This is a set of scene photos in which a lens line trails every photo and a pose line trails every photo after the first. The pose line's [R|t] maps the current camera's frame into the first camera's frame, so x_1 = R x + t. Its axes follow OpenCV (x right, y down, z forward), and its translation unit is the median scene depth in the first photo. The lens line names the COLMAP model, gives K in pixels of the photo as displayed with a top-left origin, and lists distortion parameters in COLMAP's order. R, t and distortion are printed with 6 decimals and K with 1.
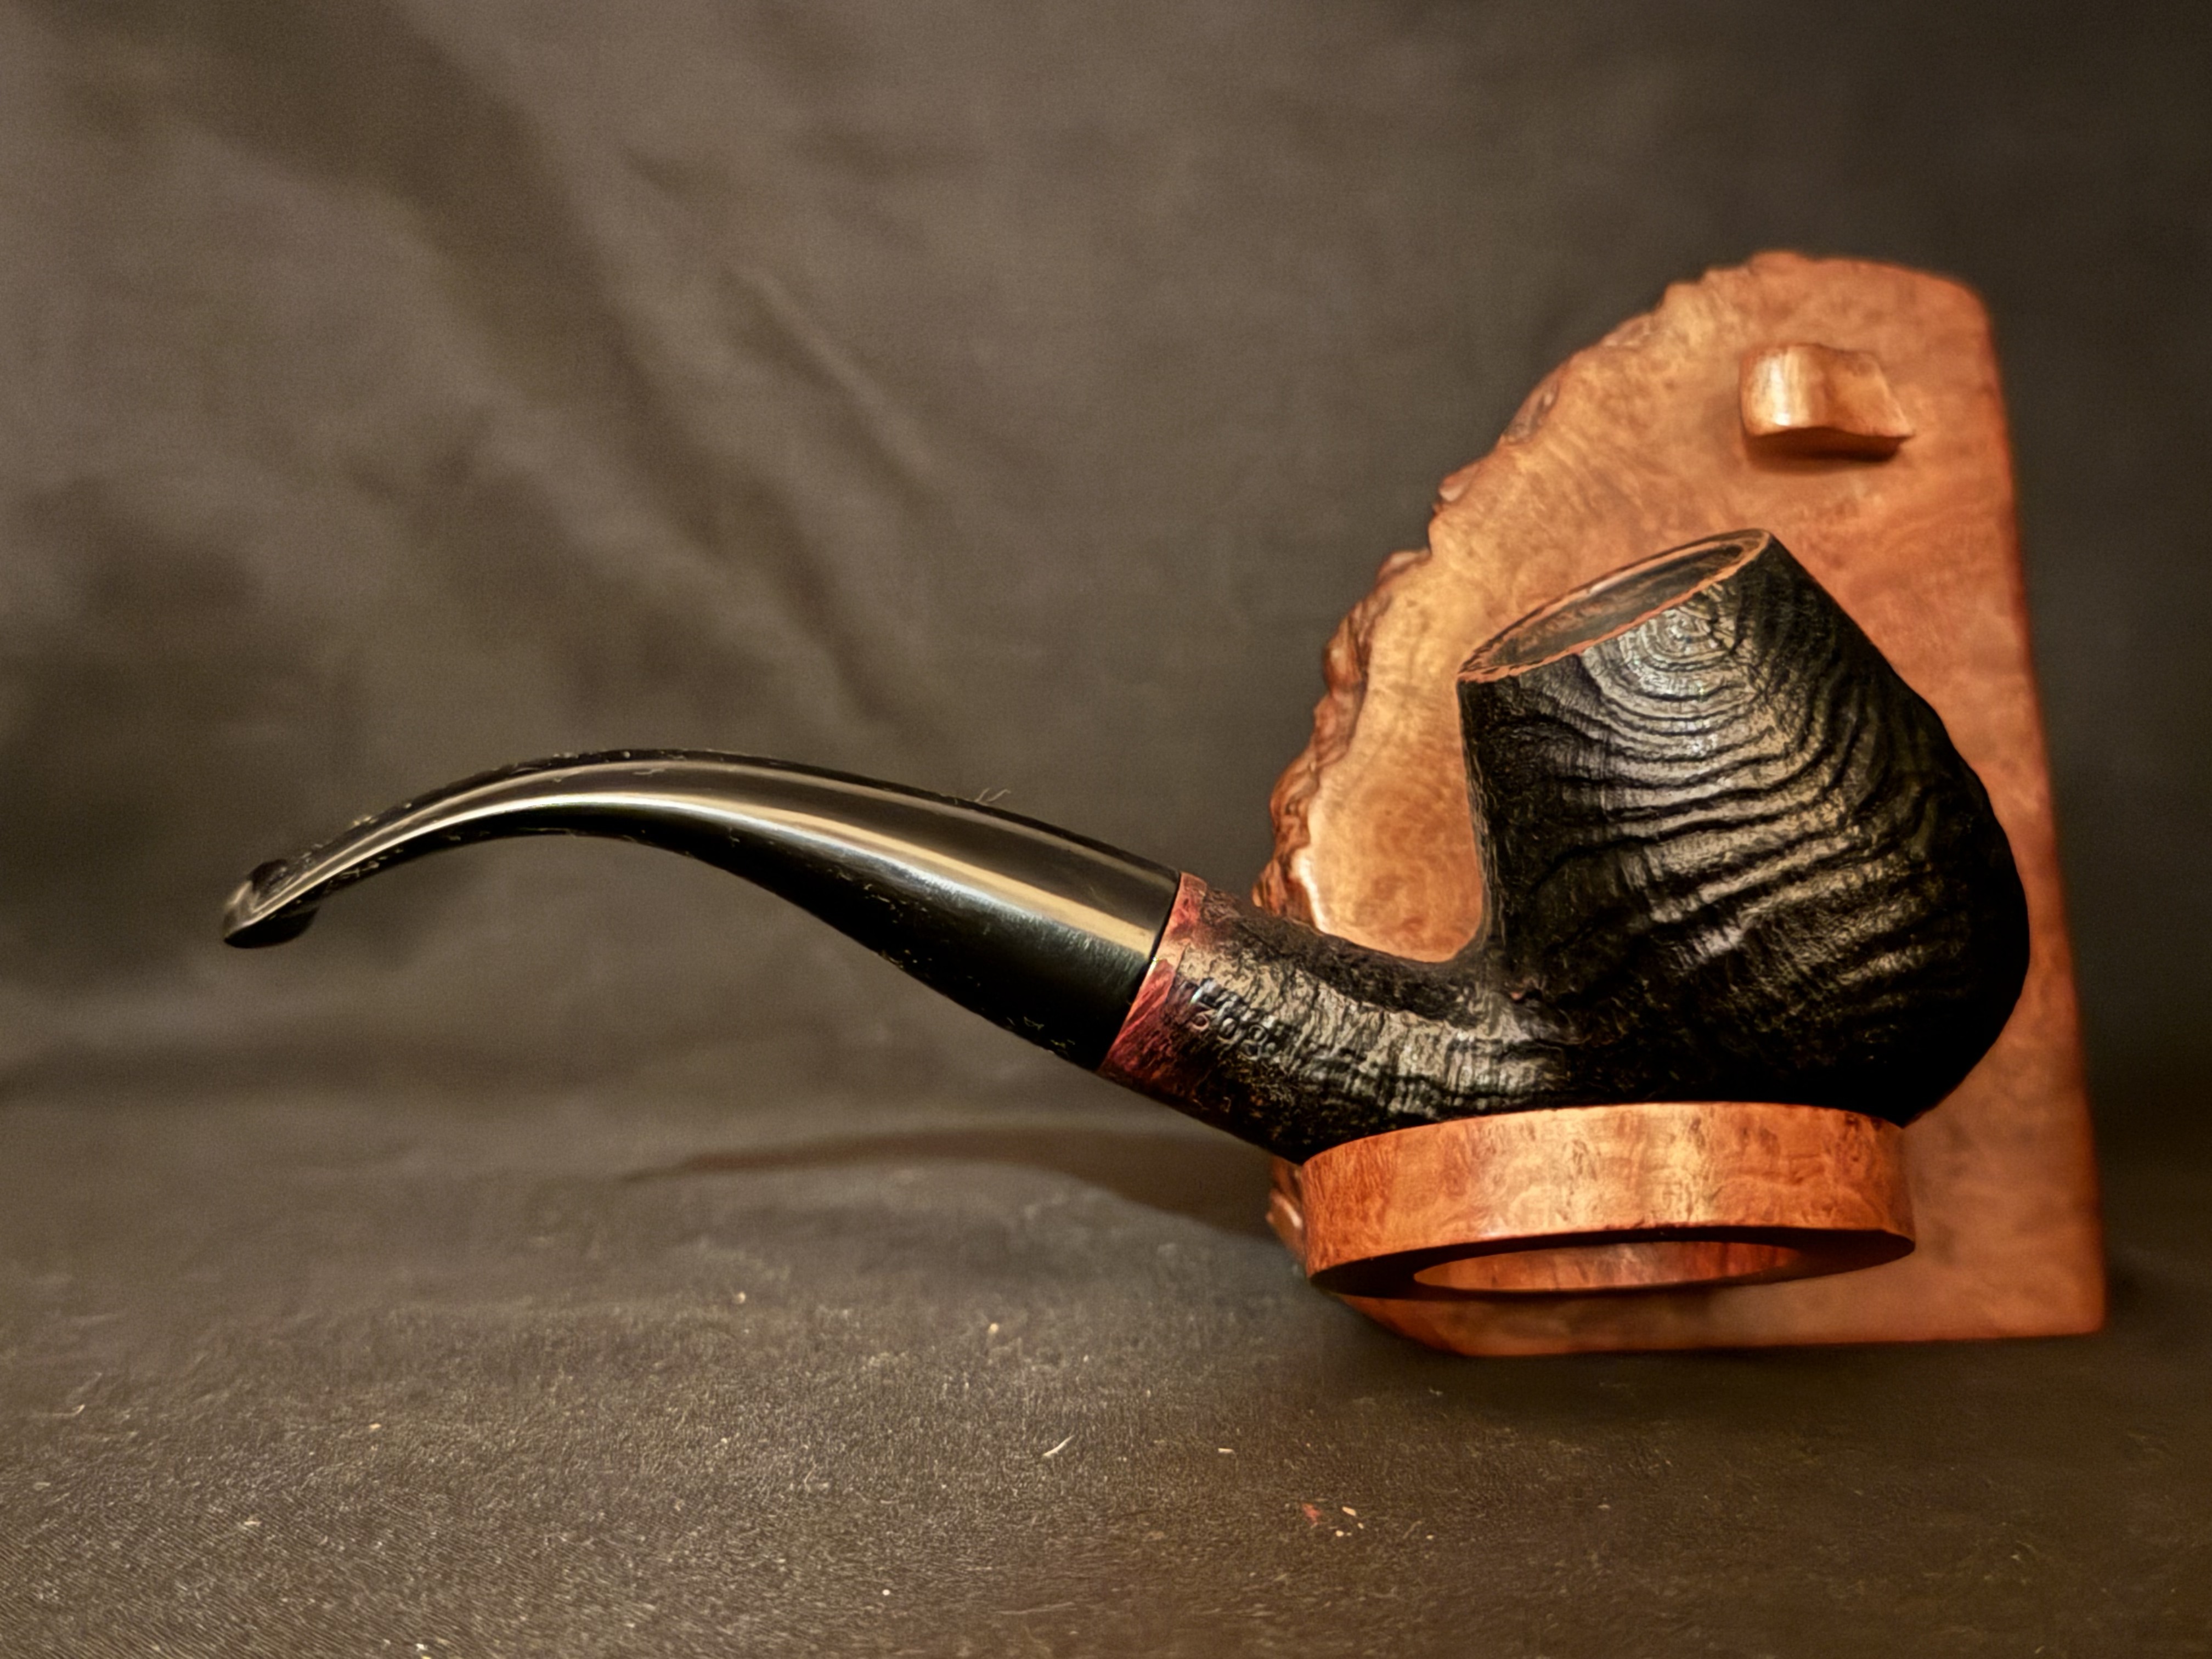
lens RADIAL K [[2710.6, 0, 1106.0], [0, 2710.6, 829.5], [0, 0, 1]] dist [0.127011, -0.308695]
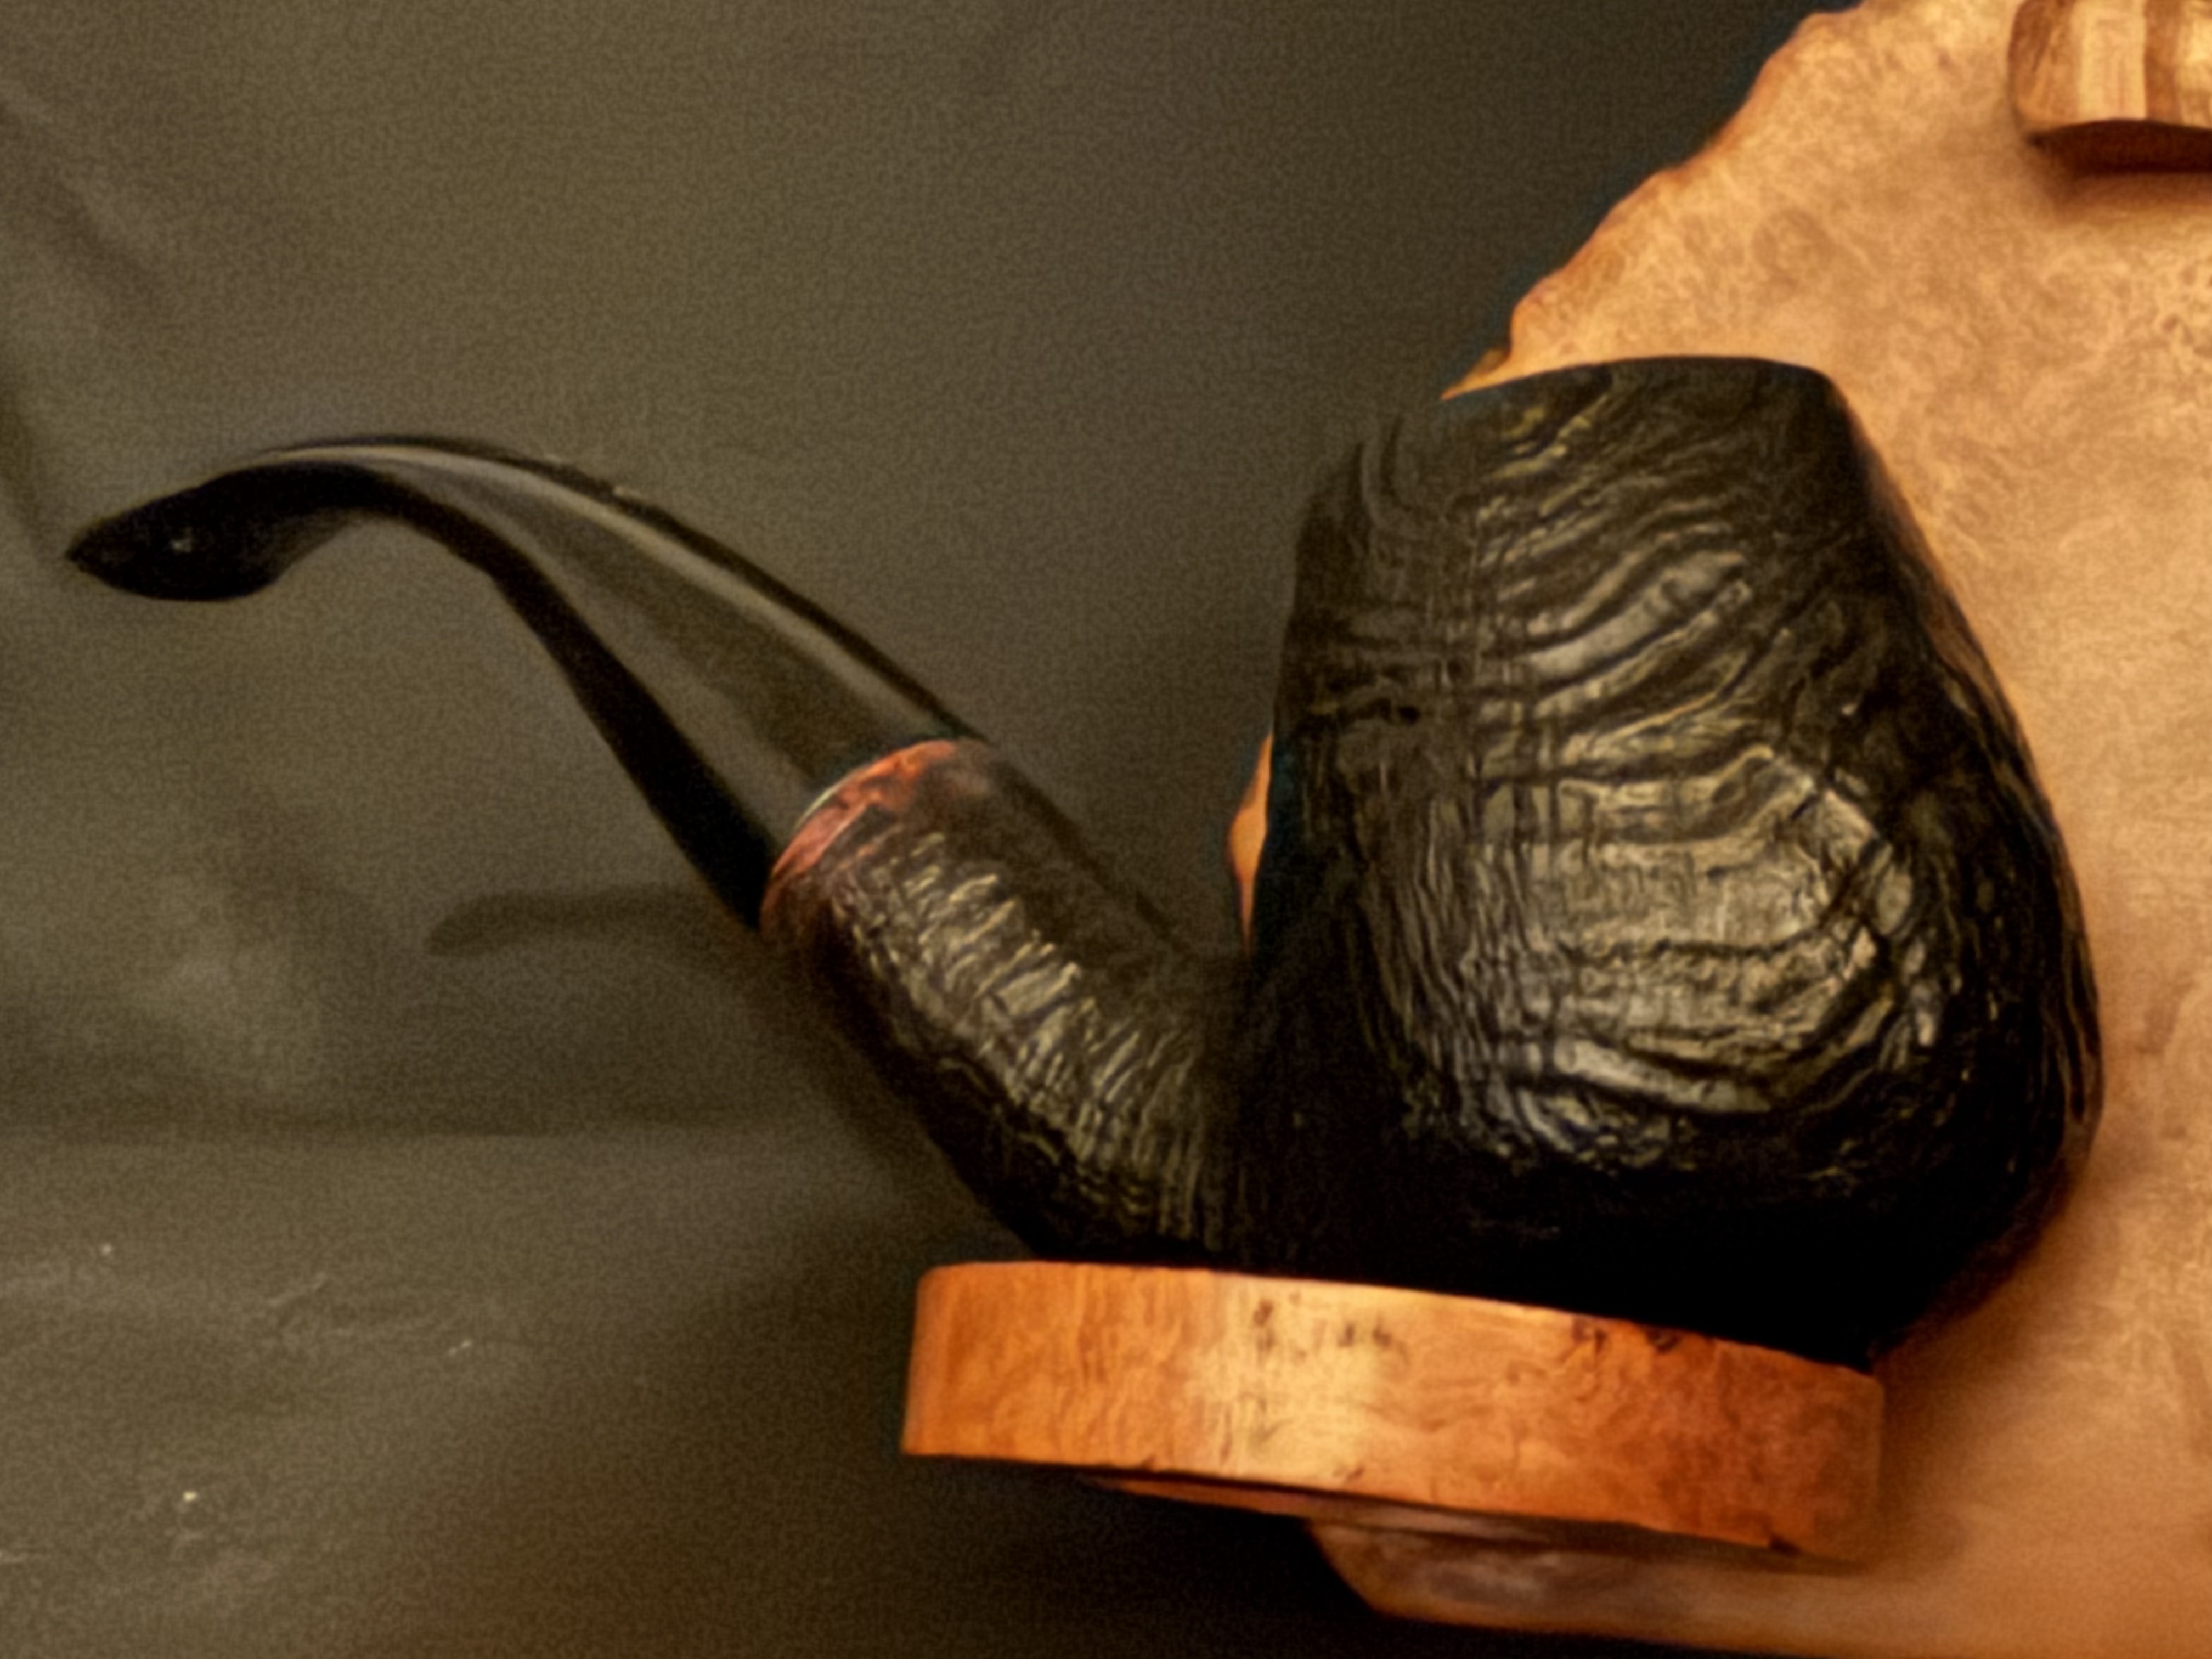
lens RADIAL K [[3432.1, 0, 967.3], [0, 3432.1, 821.1], [0, 0, 1]] dist [0.068918, -0.114635]
pose [[0.883527, 0.044689, -0.466244, 0.469411], [-0.022912, 0.998370, 0.052276, -0.037178], [0.467820, -0.035504, 0.883110, 0.269791]]
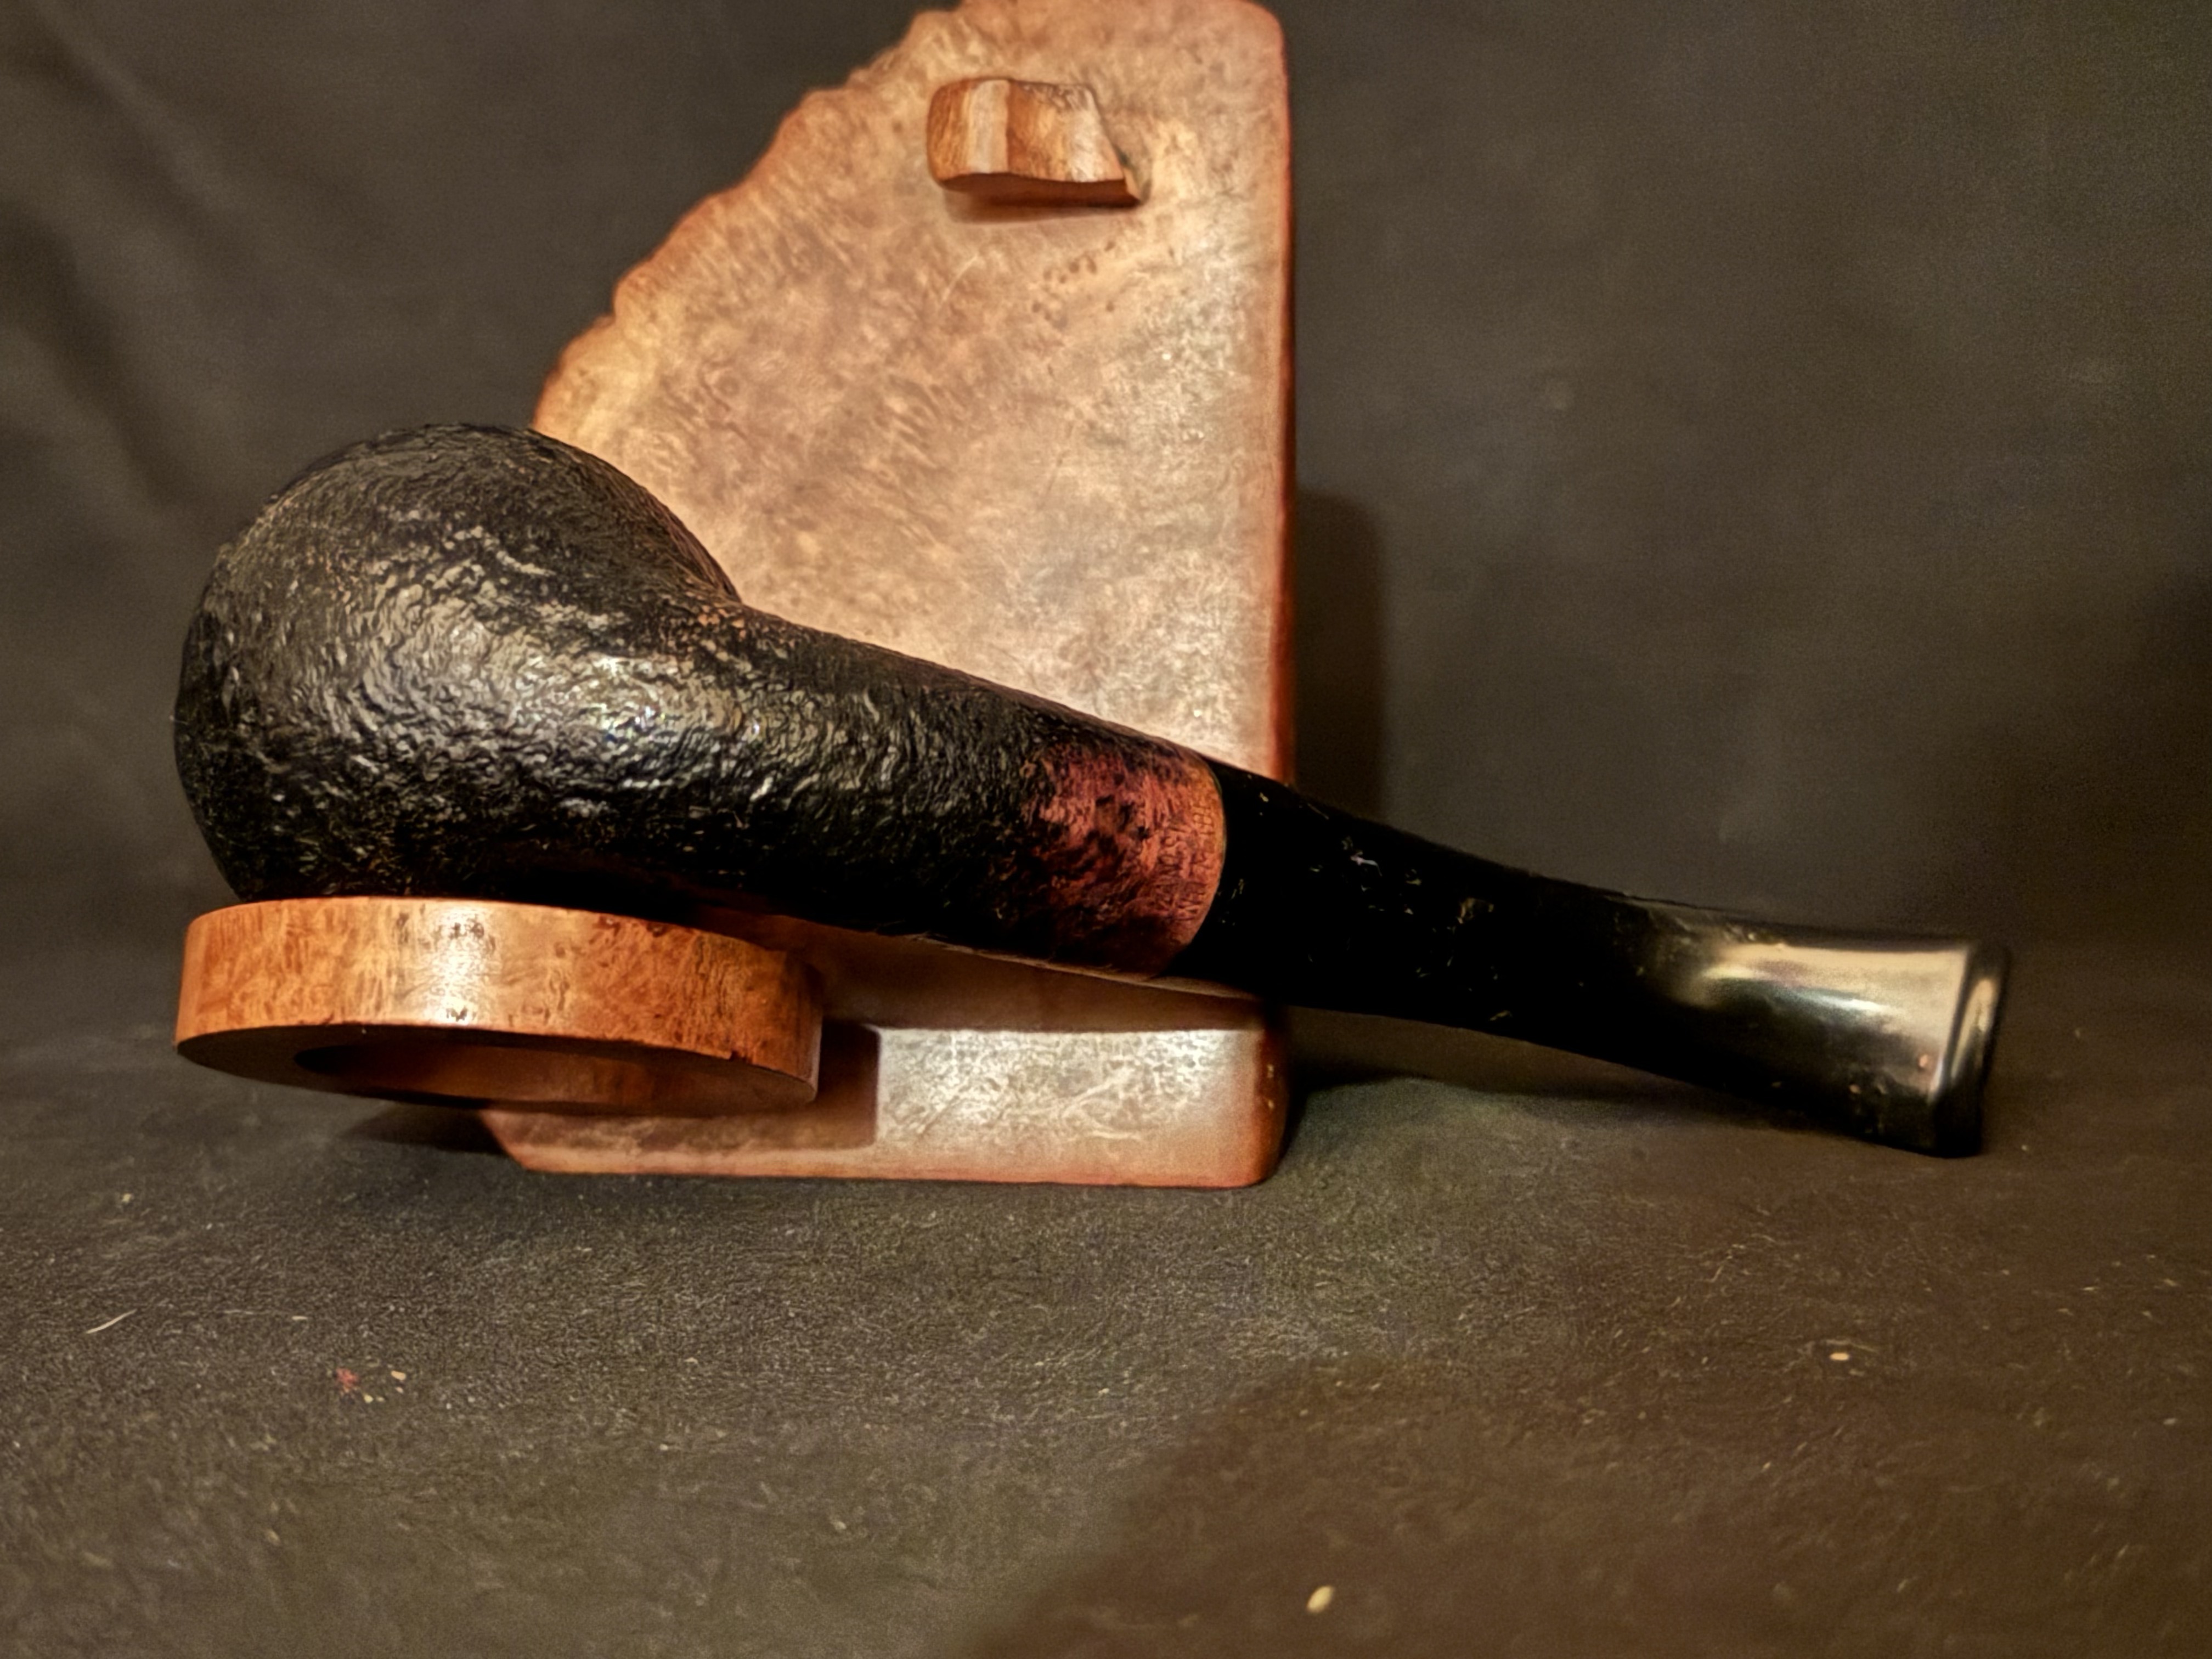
lens RADIAL K [[3243.2, 0, 1106.0], [0, 3243.2, 829.5], [0, 0, 1]] dist [0.196622, -0.887427]
pose [[0.964246, 0.030762, -0.263216, 0.698296], [-0.014363, 0.997846, 0.064005, -0.001557], [0.264618, -0.057936, 0.962611, -0.042600]]
